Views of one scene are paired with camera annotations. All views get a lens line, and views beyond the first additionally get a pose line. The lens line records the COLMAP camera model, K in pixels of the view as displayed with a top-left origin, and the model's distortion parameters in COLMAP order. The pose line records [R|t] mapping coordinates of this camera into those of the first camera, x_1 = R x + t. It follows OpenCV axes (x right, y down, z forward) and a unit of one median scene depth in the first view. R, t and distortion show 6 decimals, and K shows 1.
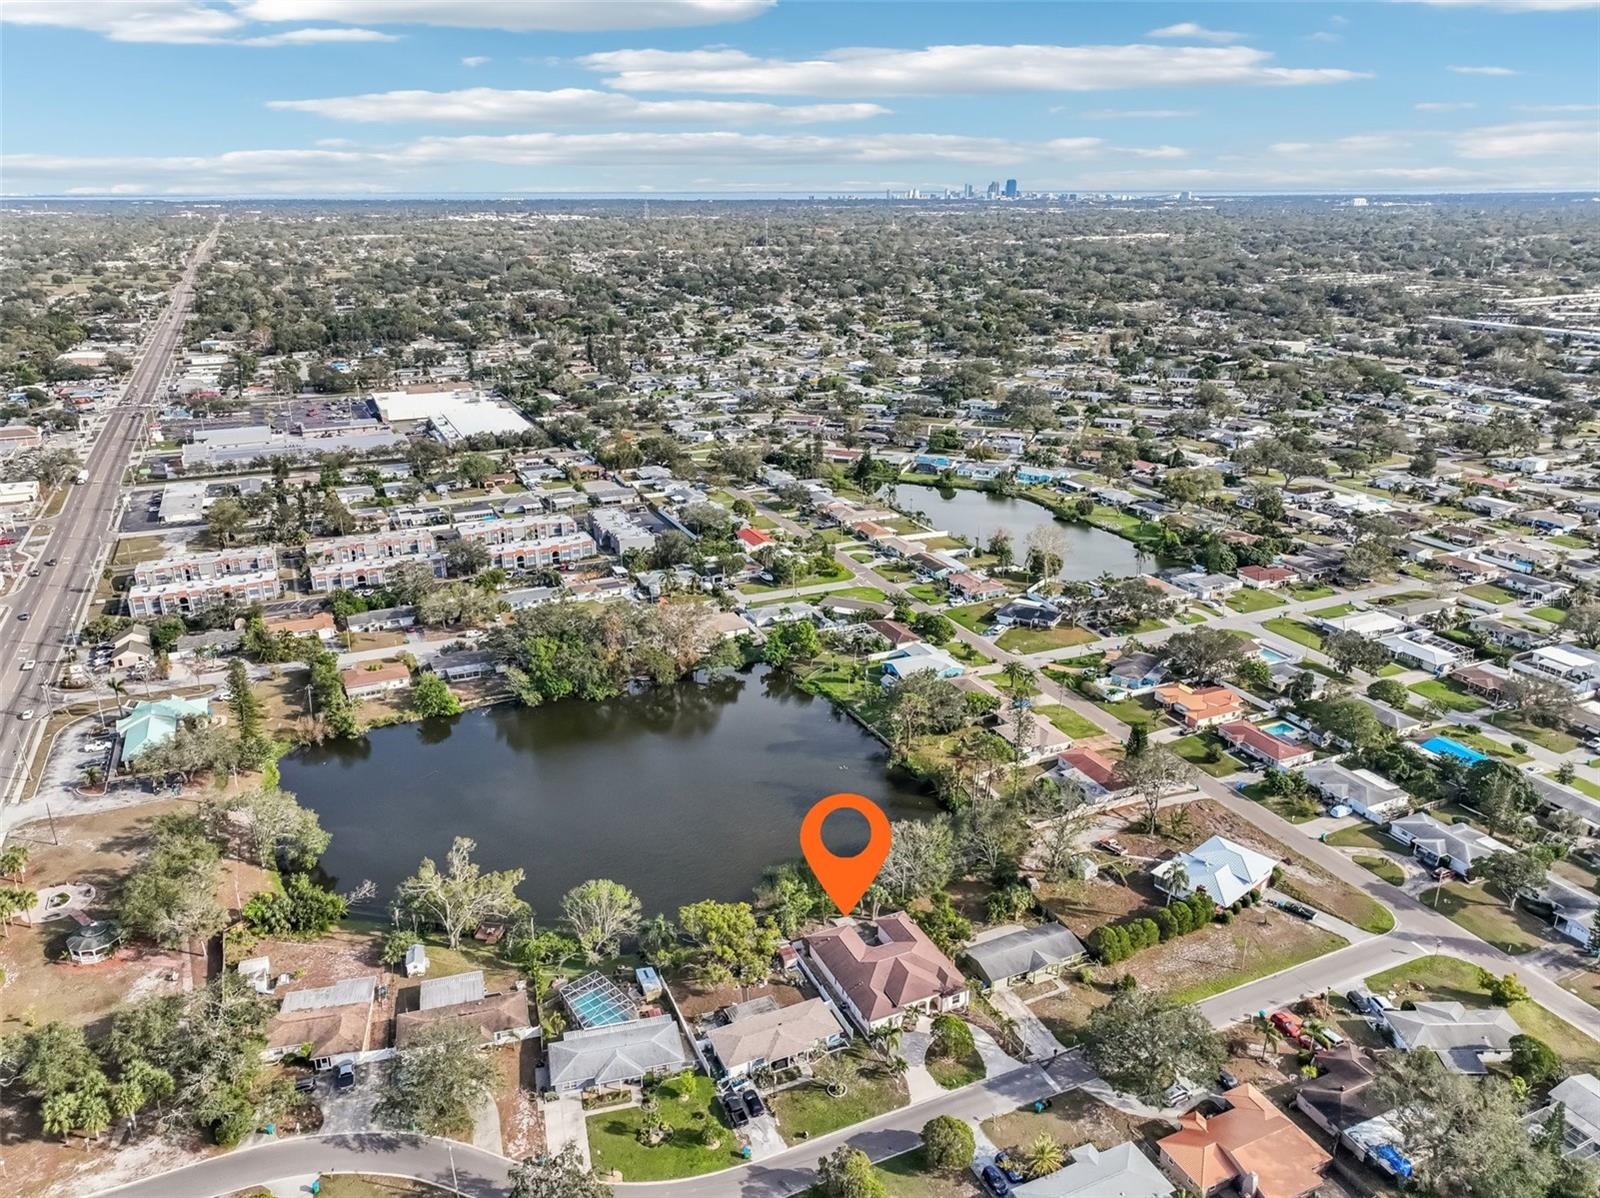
lens RADIAL K [[1151.2, 0, 800.0], [0, 1151.2, 599.0], [0, 0, 1]] dist [0.005439, 0.001536]
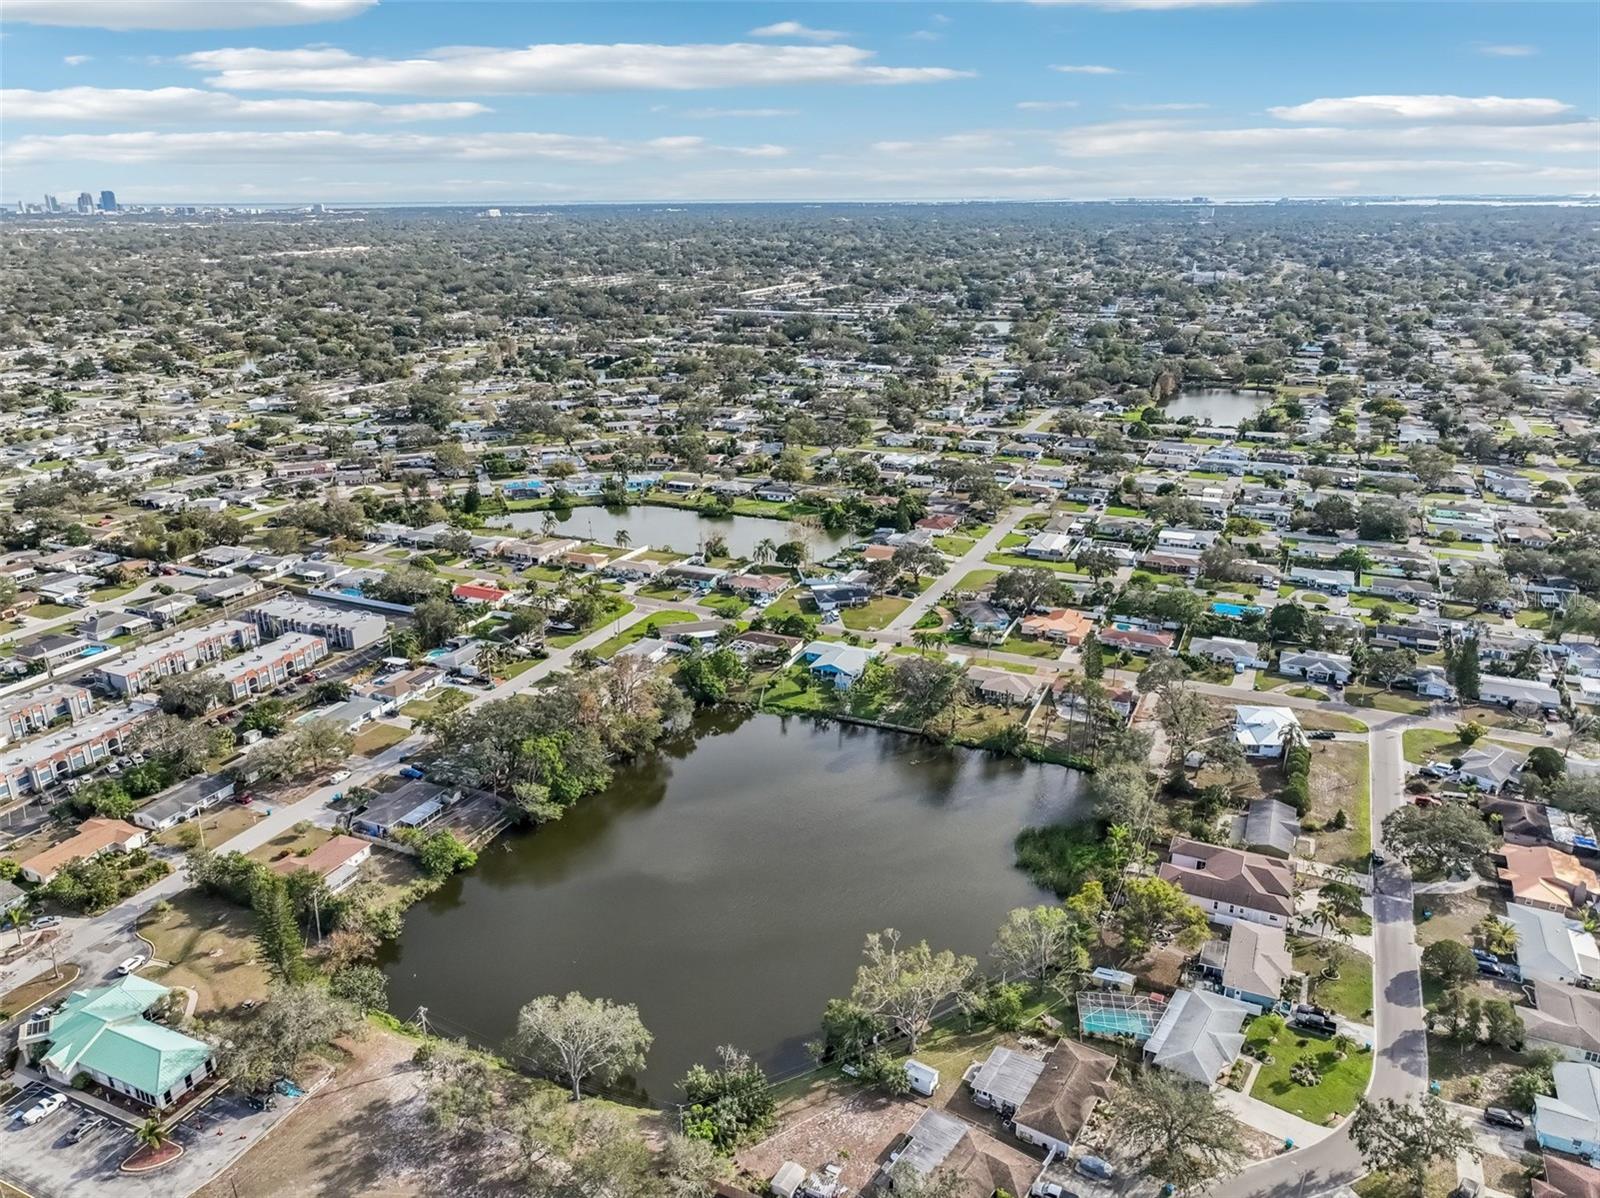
lens RADIAL K [[1103.0, 0, 800.6], [0, 1103.0, 657.4], [0, 0, 1]] dist [0.004044, 0.003590]
pose [[0.757565, -0.255192, 0.600810, -0.420110], [0.225025, 0.966092, 0.126608, -0.063763], [-0.612747, 0.039284, 0.789302, 0.188319]]
